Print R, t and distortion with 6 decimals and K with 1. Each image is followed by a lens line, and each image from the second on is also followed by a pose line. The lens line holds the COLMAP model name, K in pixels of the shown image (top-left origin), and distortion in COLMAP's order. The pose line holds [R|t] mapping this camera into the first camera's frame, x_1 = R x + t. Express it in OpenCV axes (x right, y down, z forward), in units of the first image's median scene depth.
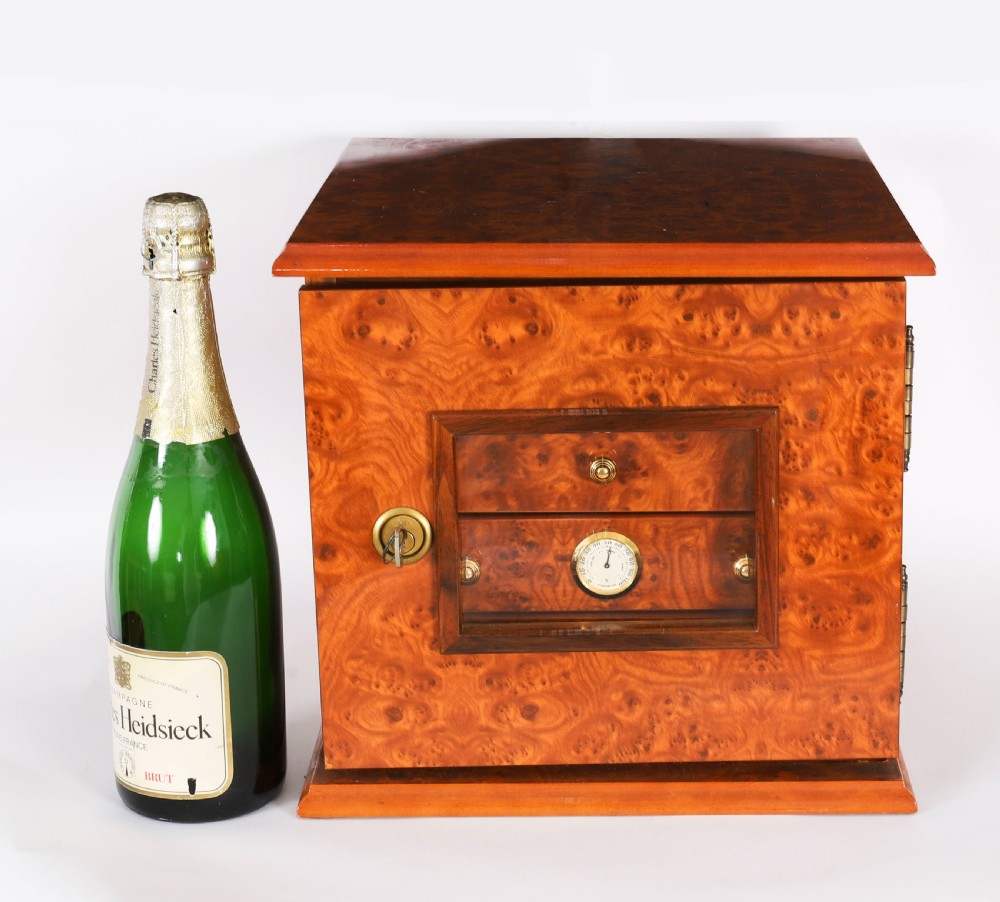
lens RADIAL K [[2341.1, 0, 681.2], [0, 2341.1, 502.5], [0, 0, 1]] dist [0.006132, -0.236118]
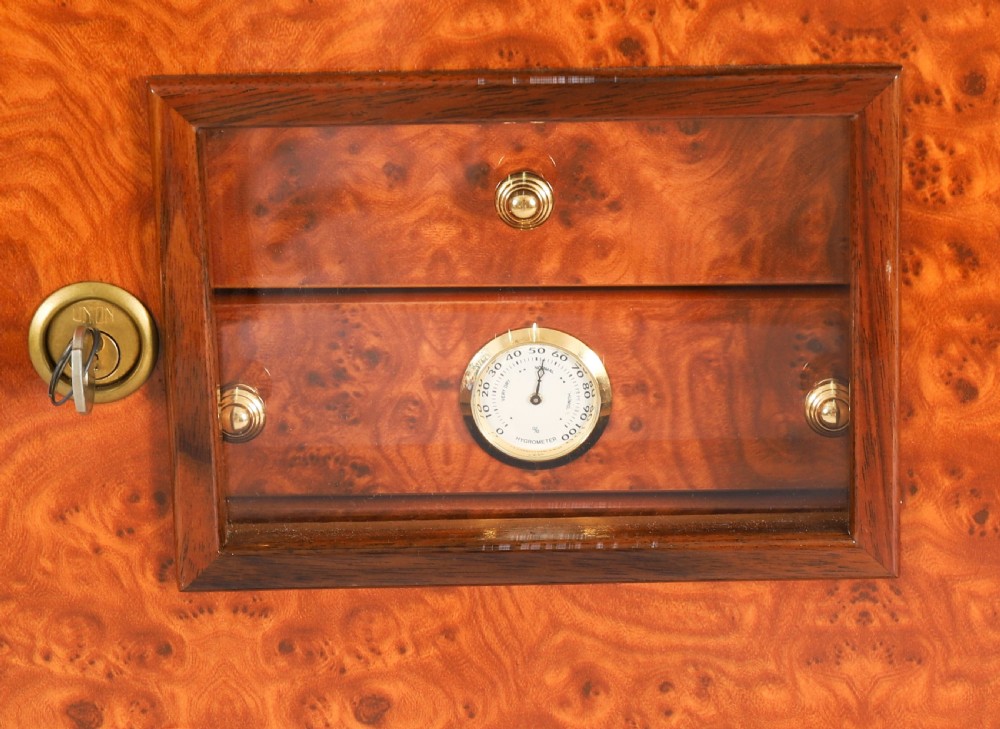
lens RADIAL K [[3974.9, 0, 711.7], [0, 3974.9, 360.8], [0, 0, 1]] dist [0.144603, -0.845237]
pose [[0.999965, -0.000304, -0.008374, 0.010404], [0.000810, 0.998170, 0.060459, -0.029367], [0.008341, -0.060464, 0.998136, 0.204930]]
